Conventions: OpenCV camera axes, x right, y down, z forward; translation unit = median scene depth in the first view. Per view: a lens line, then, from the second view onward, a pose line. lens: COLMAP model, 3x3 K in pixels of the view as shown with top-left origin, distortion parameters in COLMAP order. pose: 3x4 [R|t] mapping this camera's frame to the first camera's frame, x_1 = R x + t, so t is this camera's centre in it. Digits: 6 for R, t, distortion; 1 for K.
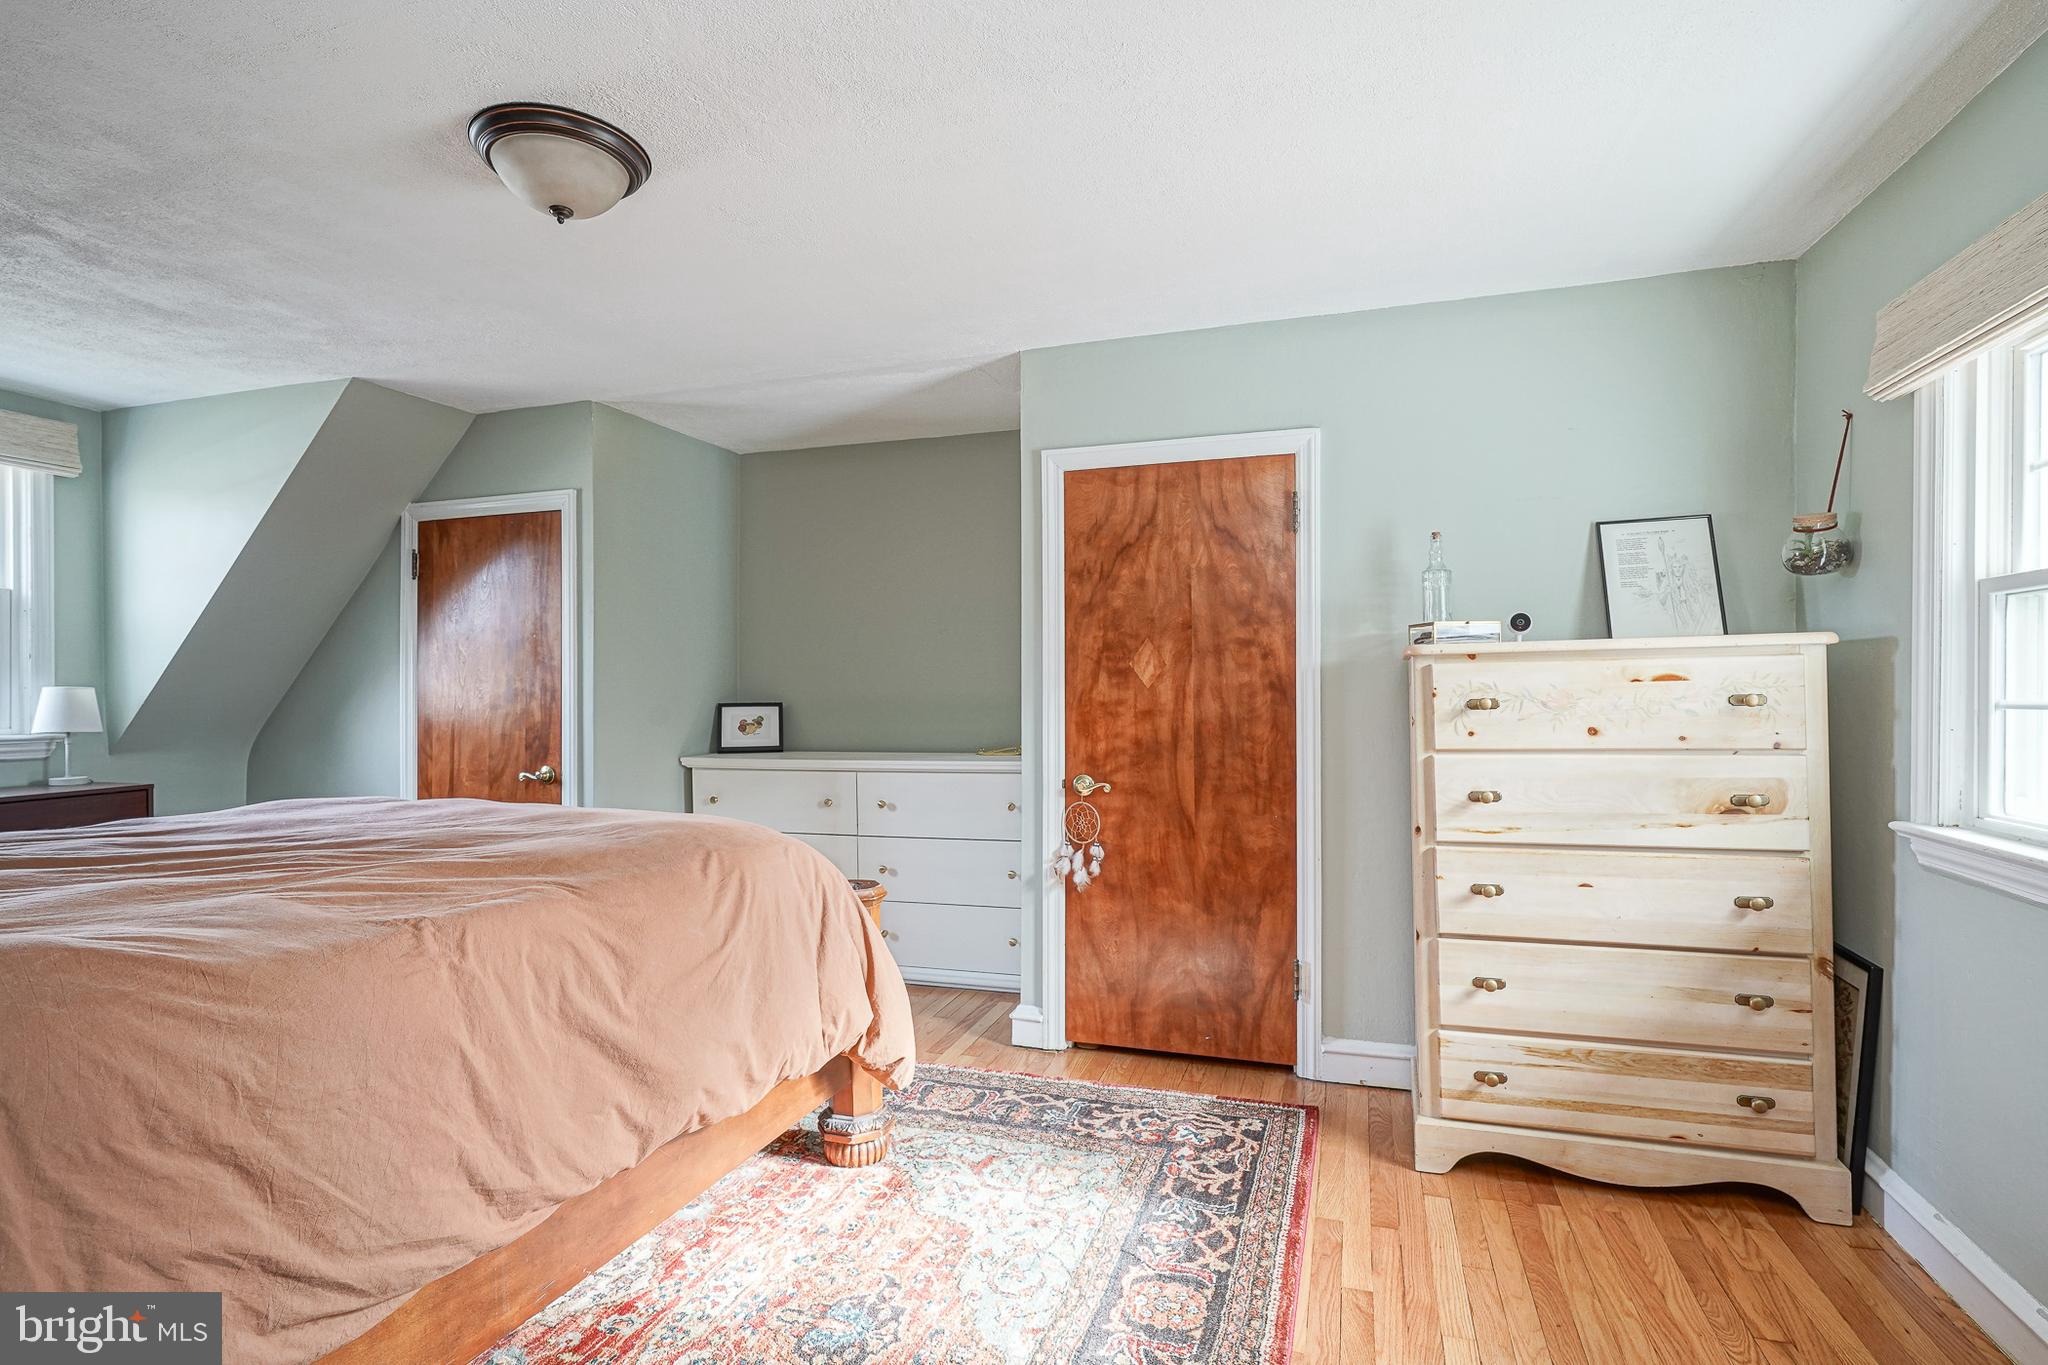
lens RADIAL K [[1001.3, 0, 1028.2], [0, 1001.3, 689.6], [0, 0, 1]] dist [-0.010746, 0.004619]
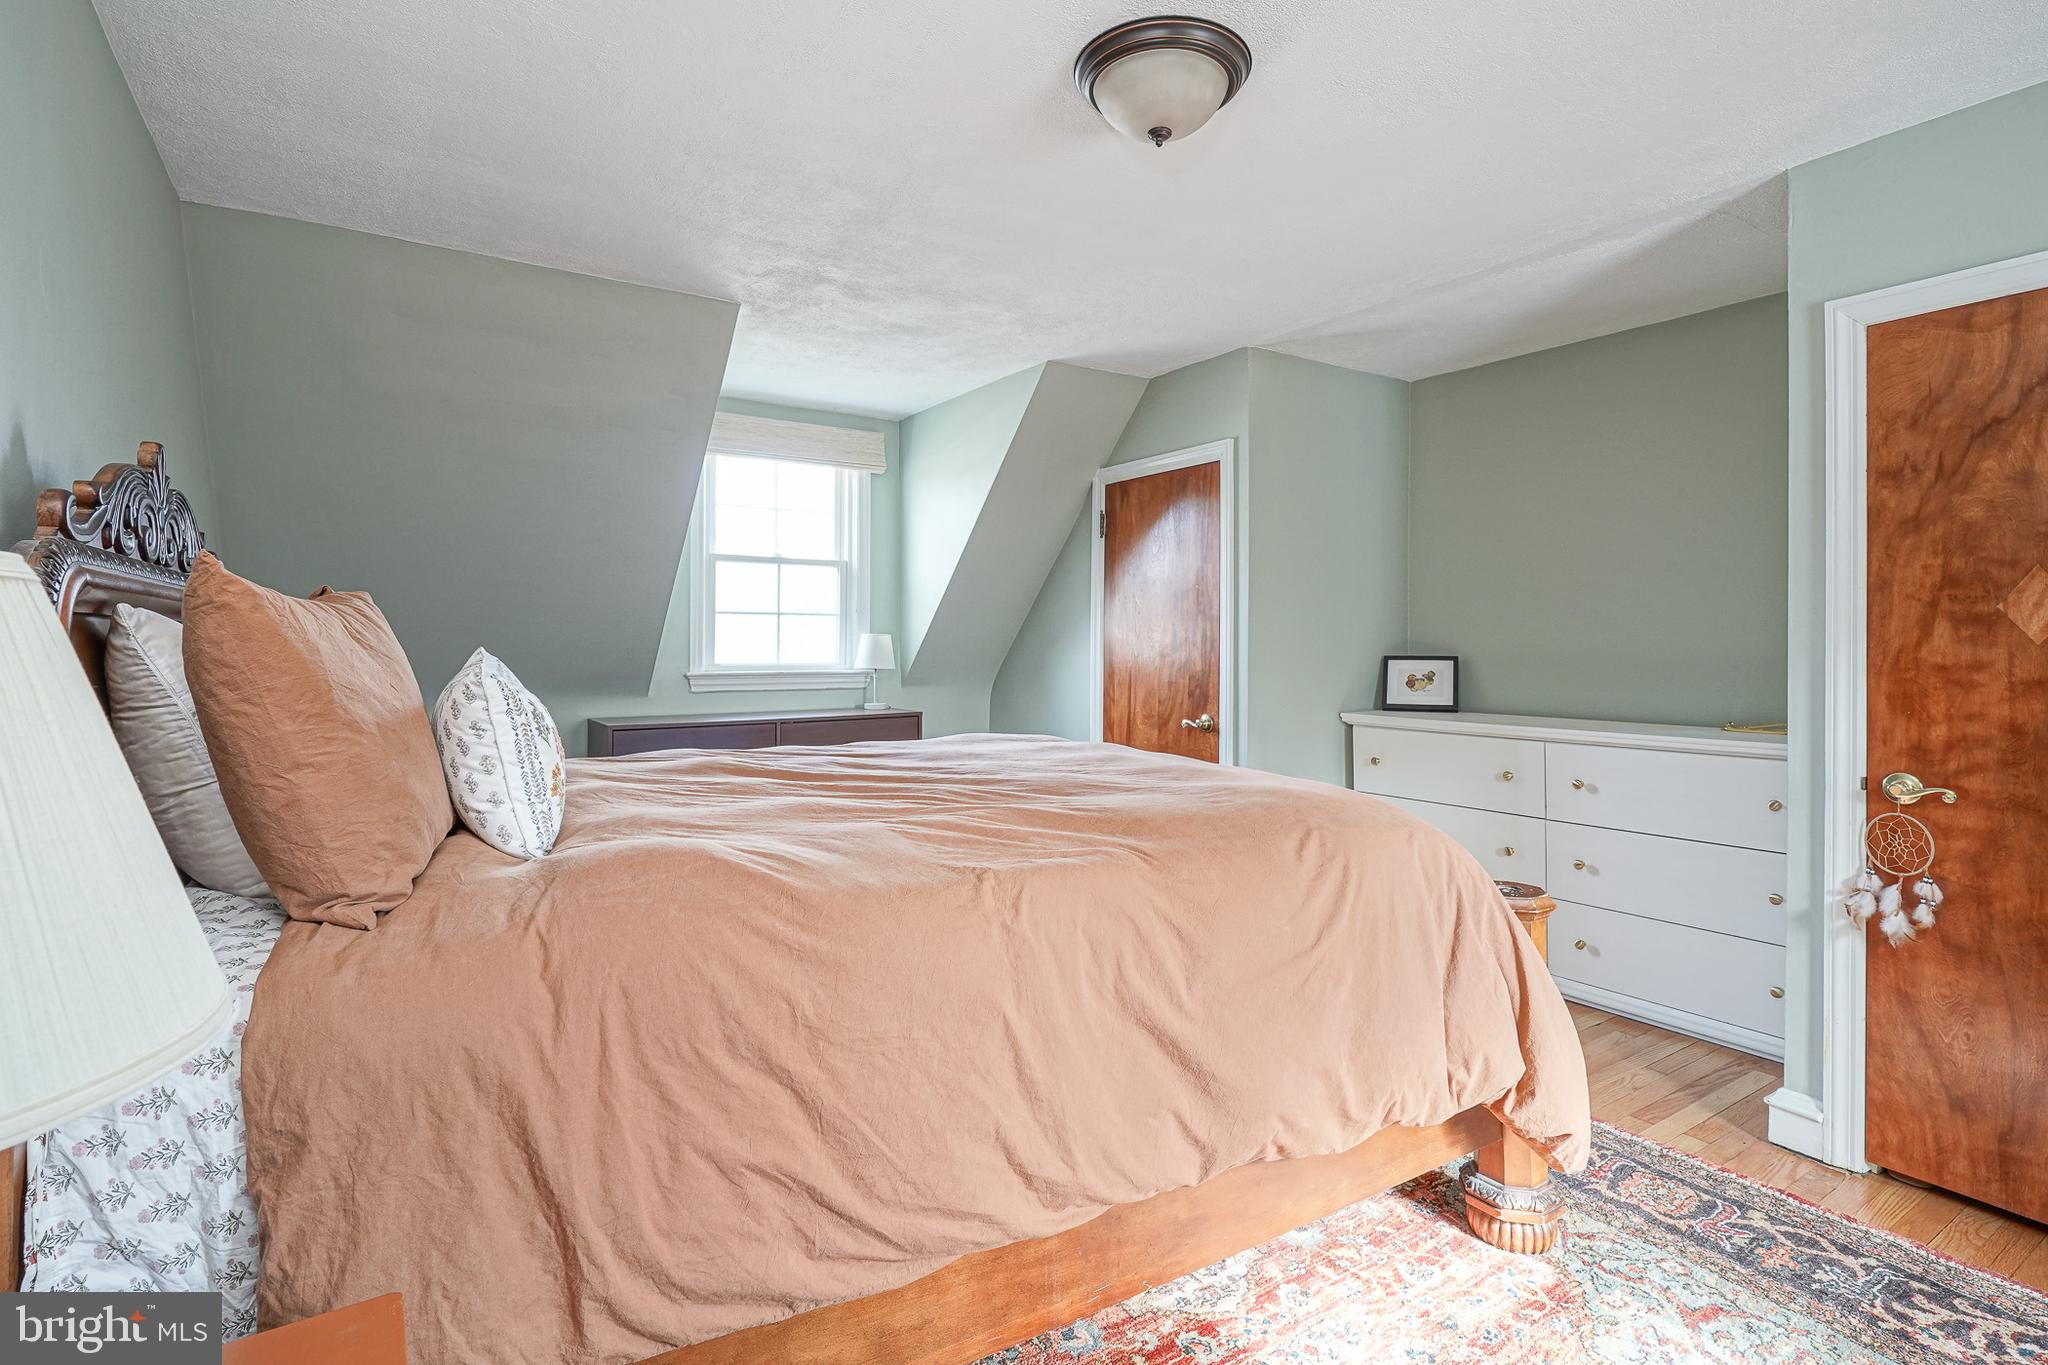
lens RADIAL K [[1001.3, 0, 1030.0], [0, 1001.3, 632.3], [0, 0, 1]] dist [-0.010746, 0.004619]
pose [[0.777739, 0.003642, -0.628577, 0.023810], [-0.009026, 0.999945, -0.005375, 0.000108], [0.628522, 0.009854, 0.777729, 0.136336]]
